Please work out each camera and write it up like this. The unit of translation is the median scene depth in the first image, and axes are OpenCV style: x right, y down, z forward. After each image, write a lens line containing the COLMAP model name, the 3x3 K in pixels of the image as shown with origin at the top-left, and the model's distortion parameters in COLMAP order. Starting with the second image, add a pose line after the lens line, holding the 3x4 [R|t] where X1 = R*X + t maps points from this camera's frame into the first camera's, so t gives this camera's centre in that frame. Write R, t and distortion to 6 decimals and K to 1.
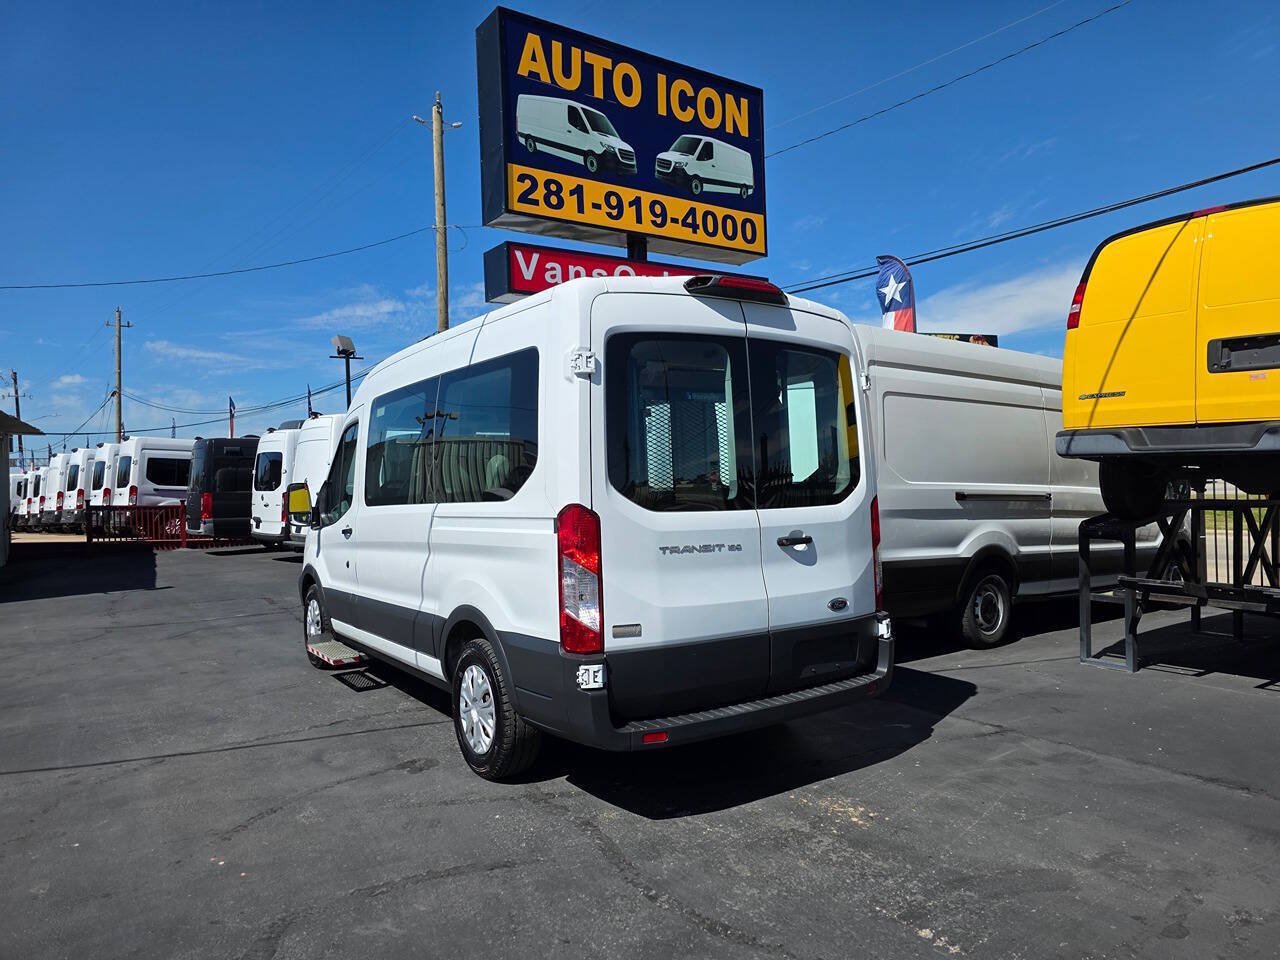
lens RADIAL K [[856.8, 0, 643.0], [0, 856.8, 473.7], [0, 0, 1]] dist [0.064204, -0.053083]
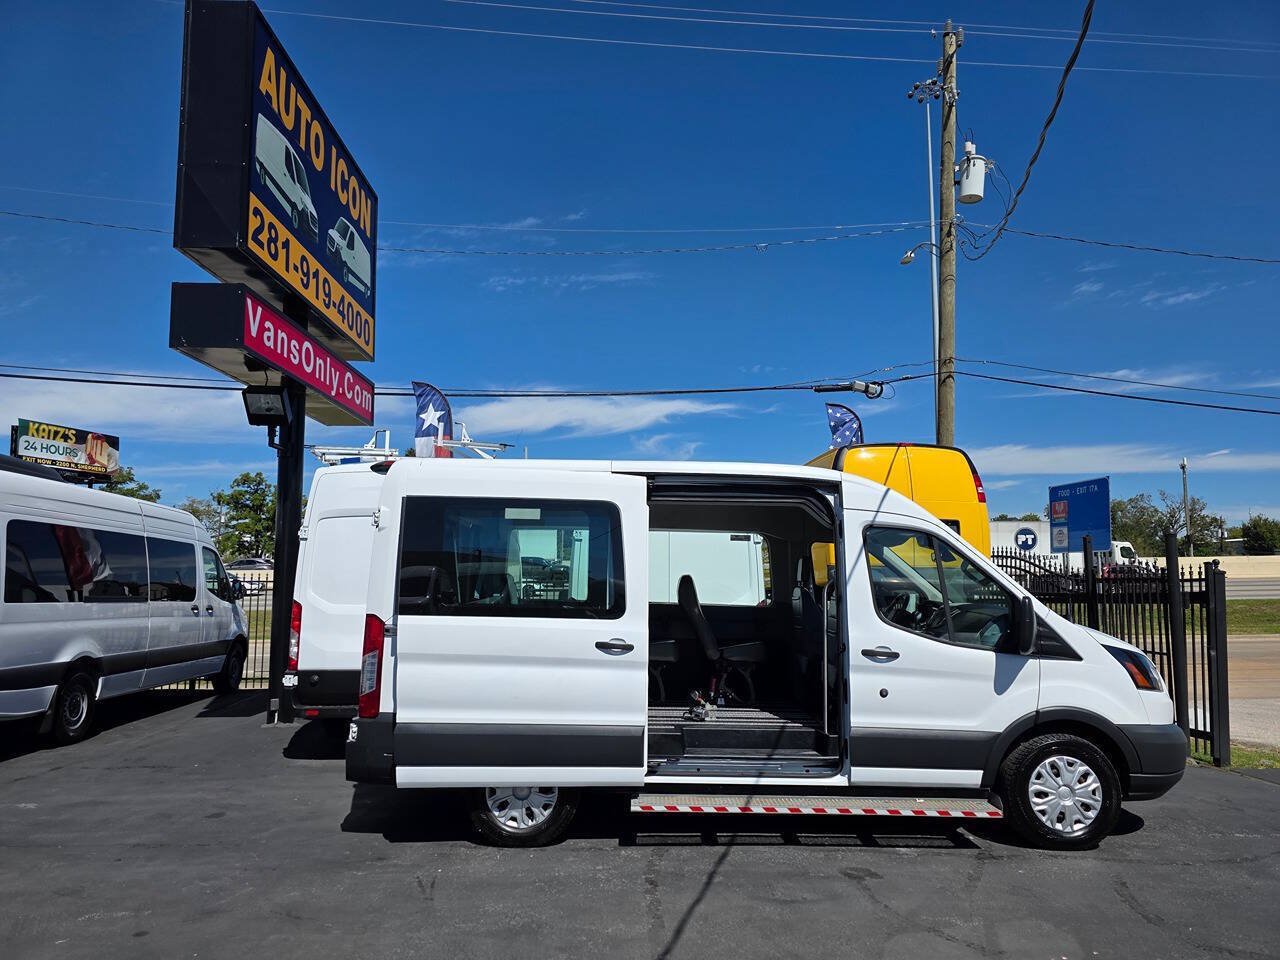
lens RADIAL K [[856.8, 0, 636.8], [0, 856.8, 488.0], [0, 0, 1]] dist [0.064204, -0.053083]
pose [[0.547238, 0.112320, 0.829406, -0.577078], [-0.016961, 0.992239, -0.123180, 0.004589], [-0.836805, 0.053341, 0.544896, 0.275364]]
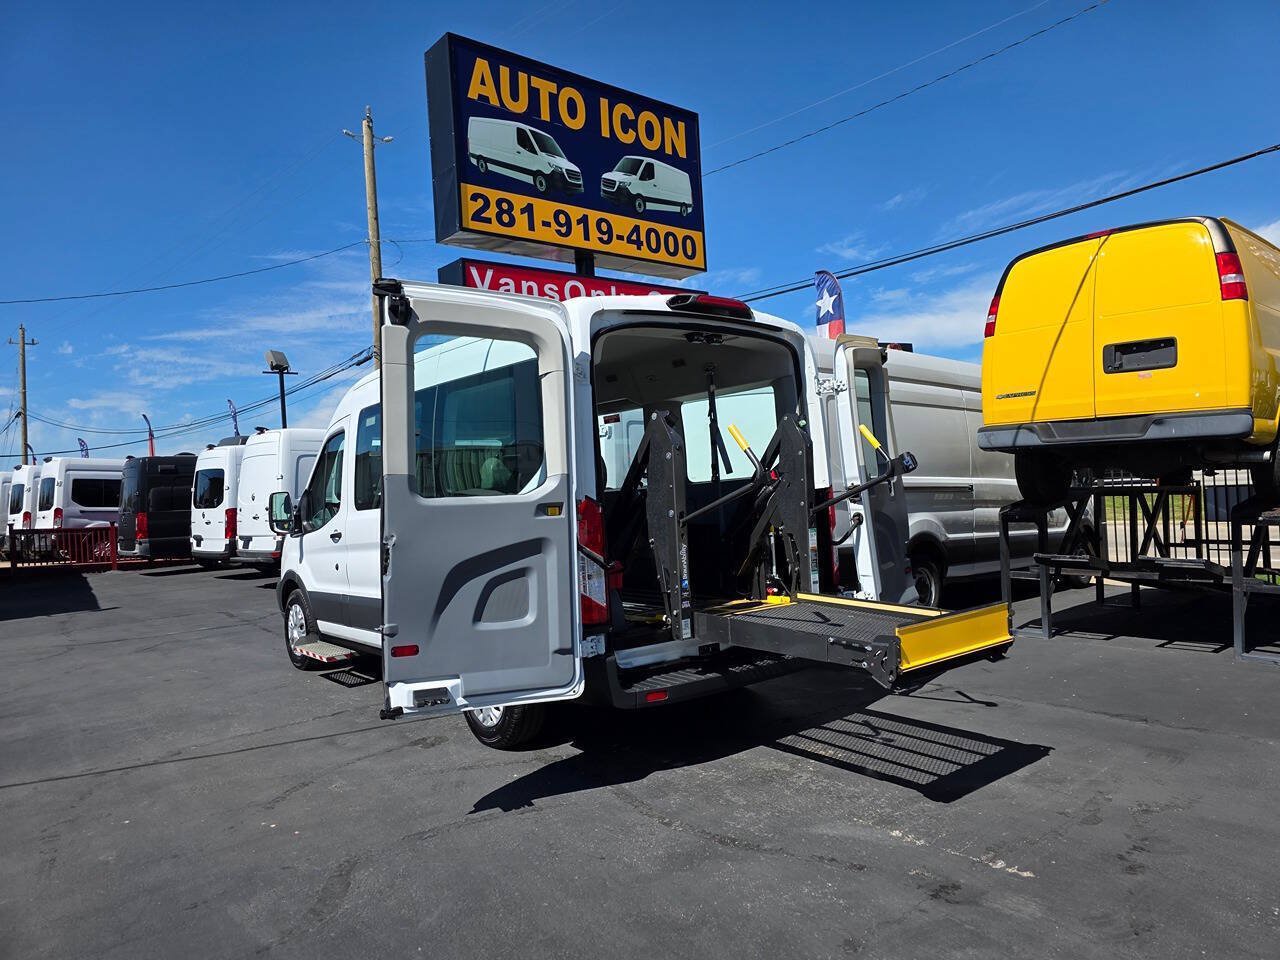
lens RADIAL K [[856.8, 0, 648.9], [0, 856.8, 478.3], [0, 0, 1]] dist [0.064204, -0.053083]
pose [[0.995788, -0.025233, 0.088142, -0.031240], [0.025911, 0.999643, -0.006554, 0.008065], [-0.087945, 0.008810, 0.996086, -0.050235]]
